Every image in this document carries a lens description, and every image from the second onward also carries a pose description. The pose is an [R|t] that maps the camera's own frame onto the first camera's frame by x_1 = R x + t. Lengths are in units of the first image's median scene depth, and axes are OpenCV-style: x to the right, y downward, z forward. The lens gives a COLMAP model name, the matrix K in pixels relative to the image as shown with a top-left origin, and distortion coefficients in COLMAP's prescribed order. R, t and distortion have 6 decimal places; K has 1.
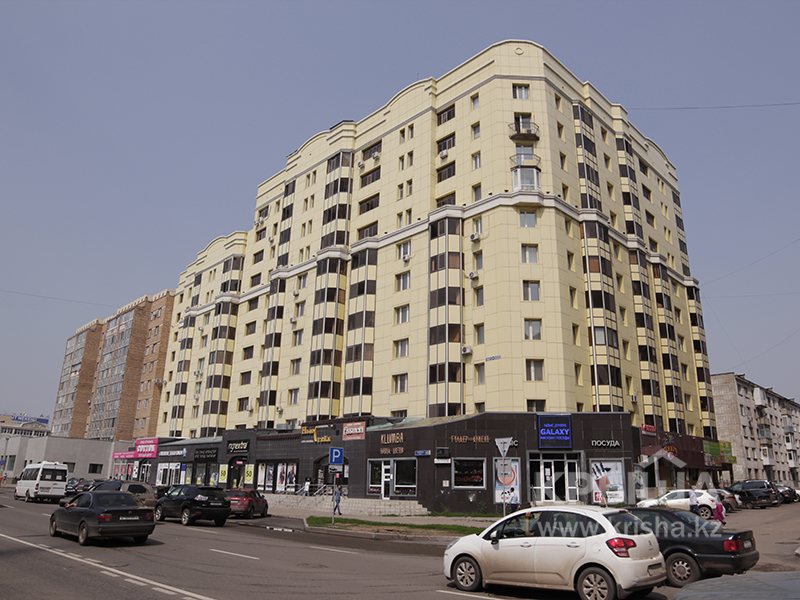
lens RADIAL K [[580.6, 0, 431.5], [0, 580.6, 304.8], [0, 0, 1]] dist [-0.105600, 0.006086]
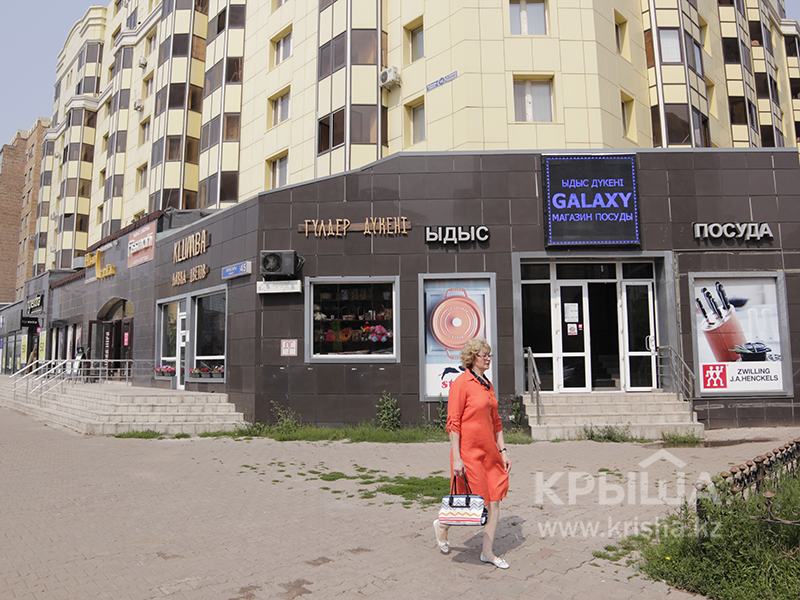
lens RADIAL K [[586.6, 0, 400.0], [0, 586.6, 300.0], [0, 0, 1]] dist [-0.106960, 0.012214]
pose [[0.998147, -0.026861, -0.054591, 0.090351], [0.037004, 0.980250, 0.194267, 0.164649], [0.048294, -0.195927, 0.979428, 0.501722]]
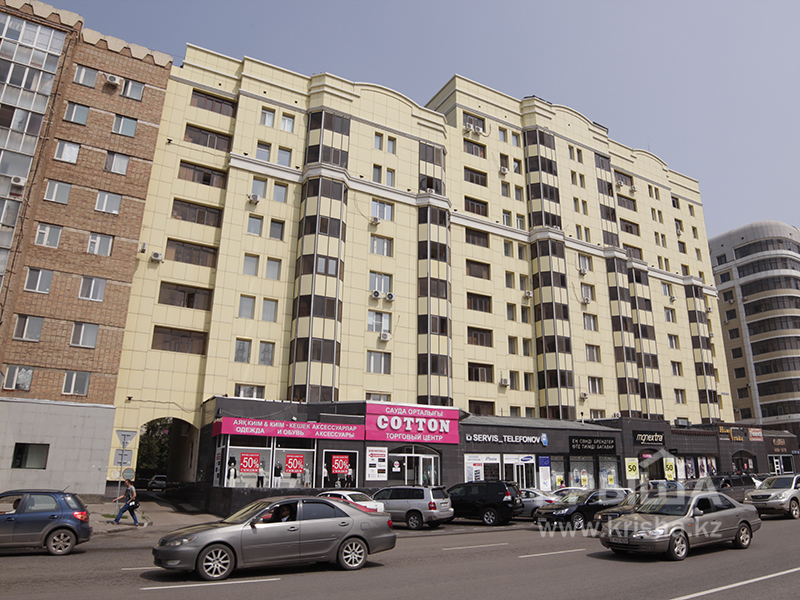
lens RADIAL K [[580.6, 0, 431.5], [0, 580.6, 304.8], [0, 0, 1]] dist [-0.105600, 0.006086]
pose [[0.269043, 0.274436, 0.923201, -1.532994], [-0.281004, 0.939206, -0.197302, 0.376016], [-0.921223, -0.206341, 0.329805, 1.231961]]
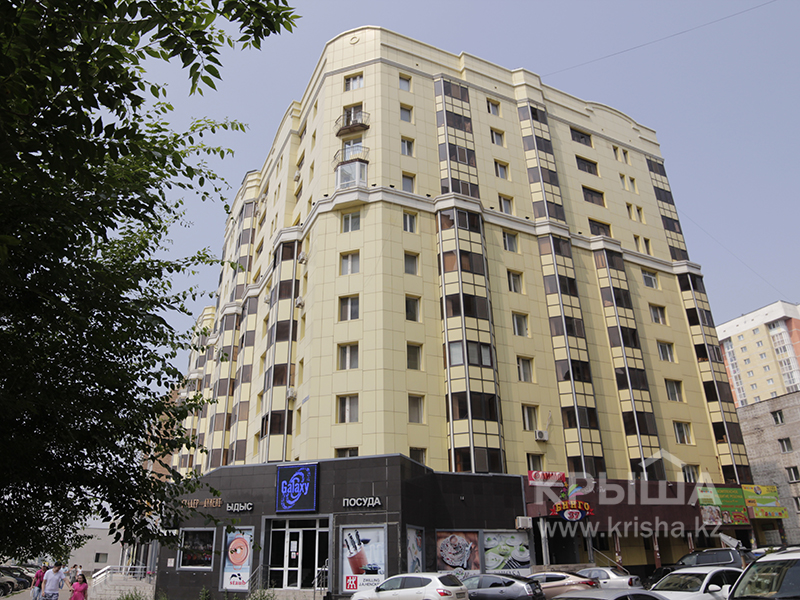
lens RADIAL K [[586.6, 0, 400.0], [0, 586.6, 300.0], [0, 0, 1]] dist [-0.106960, 0.012214]
pose [[0.937183, -0.170195, -0.304501, 0.472311], [0.129393, 0.980237, -0.149643, 0.091311], [0.323952, 0.100842, 0.940684, 0.270087]]
